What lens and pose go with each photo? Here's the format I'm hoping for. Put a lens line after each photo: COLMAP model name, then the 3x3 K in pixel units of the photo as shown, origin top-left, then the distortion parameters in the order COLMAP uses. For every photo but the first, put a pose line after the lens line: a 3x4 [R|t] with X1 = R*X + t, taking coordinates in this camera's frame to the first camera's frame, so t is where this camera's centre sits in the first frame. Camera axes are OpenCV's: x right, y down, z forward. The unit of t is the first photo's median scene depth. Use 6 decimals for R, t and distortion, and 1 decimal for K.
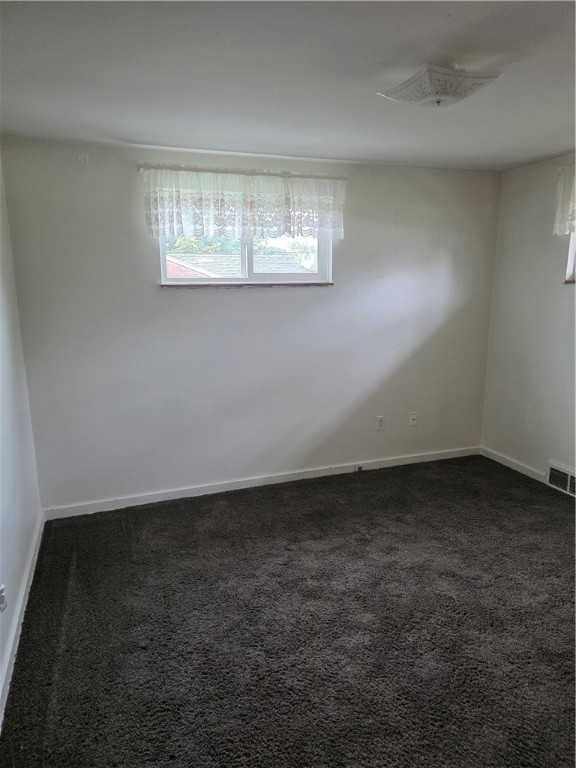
lens RADIAL K [[510.9, 0, 286.0], [0, 510.9, 389.9], [0, 0, 1]] dist [0.073790, -0.061792]
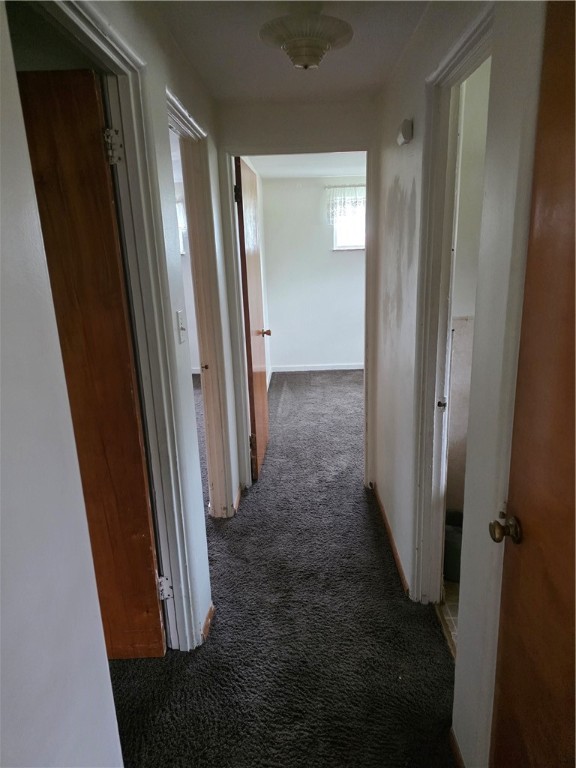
lens RADIAL K [[510.9, 0, 286.0], [0, 510.9, 389.9], [0, 0, 1]] dist [0.073790, -0.061792]
pose [[0.930515, 0.066458, -0.360173, 0.316138], [-0.043668, 0.996516, 0.071058, 0.183564], [0.363640, -0.050393, 0.930175, -0.855748]]
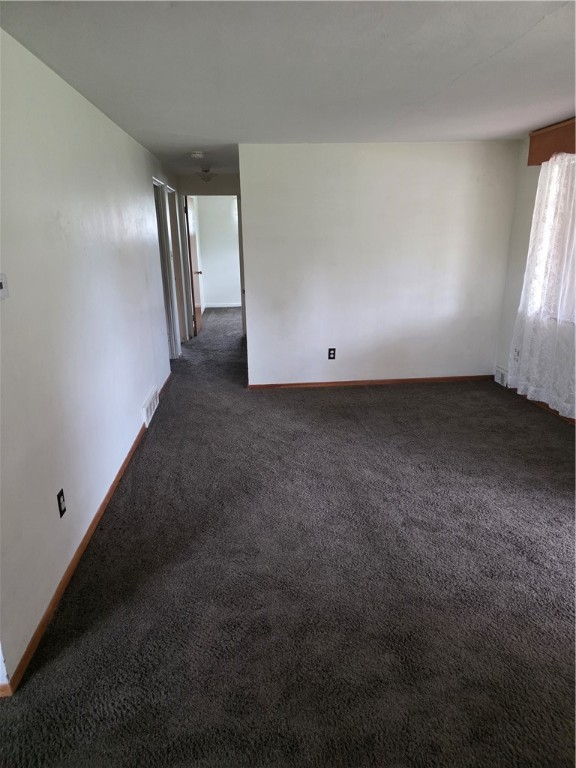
lens RADIAL K [[502.6, 0, 285.8], [0, 502.6, 400.1], [0, 0, 1]] dist [0.076582, -0.058024]
pose [[0.966340, 0.072730, -0.246774, 0.921416], [-0.044266, 0.991908, 0.118995, 0.451369], [0.253431, -0.104066, 0.961740, -2.145918]]
